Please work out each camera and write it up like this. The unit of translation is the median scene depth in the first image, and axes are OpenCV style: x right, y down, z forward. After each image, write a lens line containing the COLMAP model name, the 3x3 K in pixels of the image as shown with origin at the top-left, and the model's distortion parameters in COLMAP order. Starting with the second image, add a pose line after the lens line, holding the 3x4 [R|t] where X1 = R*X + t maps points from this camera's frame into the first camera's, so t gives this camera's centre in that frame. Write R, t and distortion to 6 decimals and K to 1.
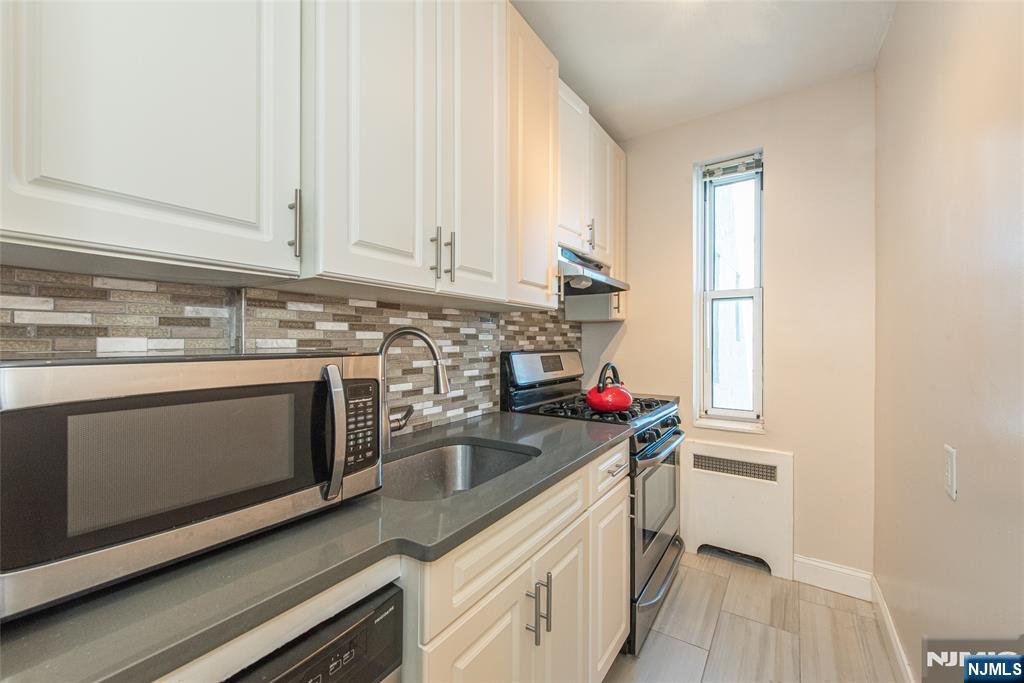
lens RADIAL K [[408.8, 0, 530.1], [0, 408.8, 340.3], [0, 0, 1]] dist [0.012448, -0.003661]
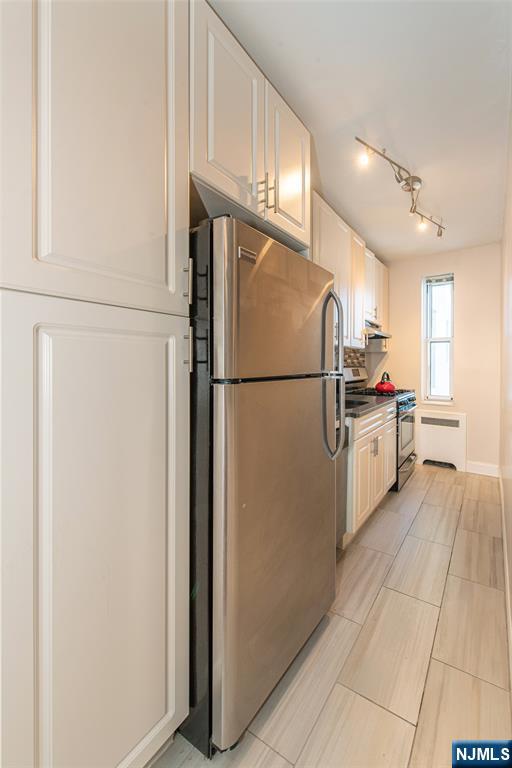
lens RADIAL K [[312.9, 0, 305.6], [0, 312.9, 362.0], [0, 0, 1]] dist [0.003646, -0.000669]
pose [[0.999414, 0.003961, 0.033986, -0.293028], [-0.003979, 0.999992, 0.000480, 0.001332], [-0.033984, -0.000615, 0.999422, -0.685300]]
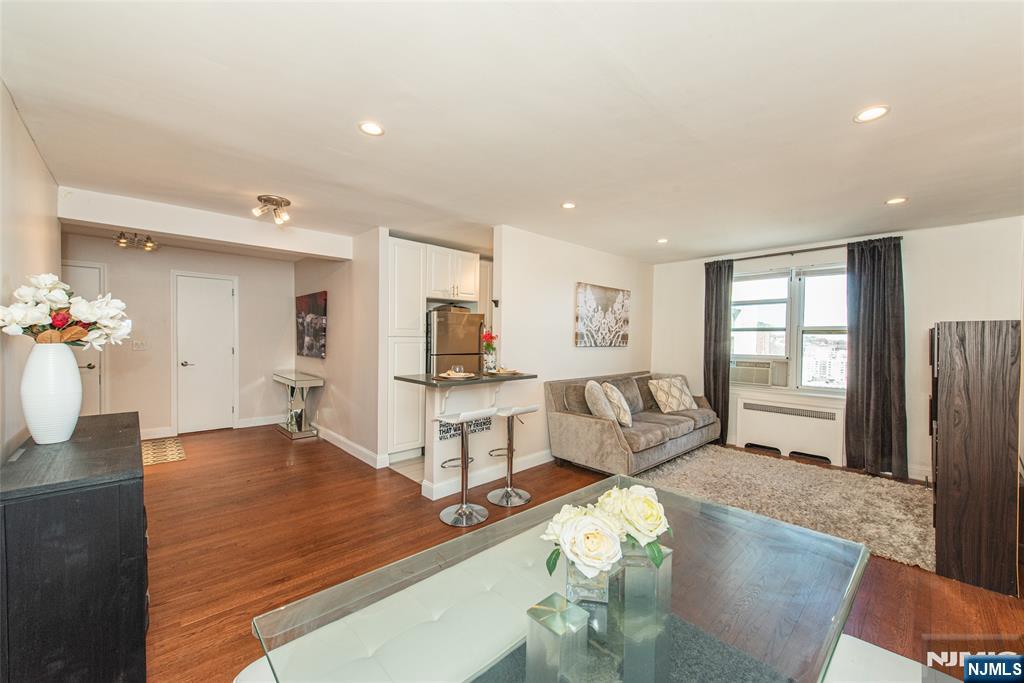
lens RADIAL K [[408.8, 0, 509.0], [0, 408.8, 341.1], [0, 0, 1]] dist [0.012448, -0.003661]
pose [[0.969780, 0.015097, -0.243513, 0.563136], [-0.012724, 0.999855, 0.011315, -0.076625], [0.243649, -0.007874, 0.969832, -2.324202]]
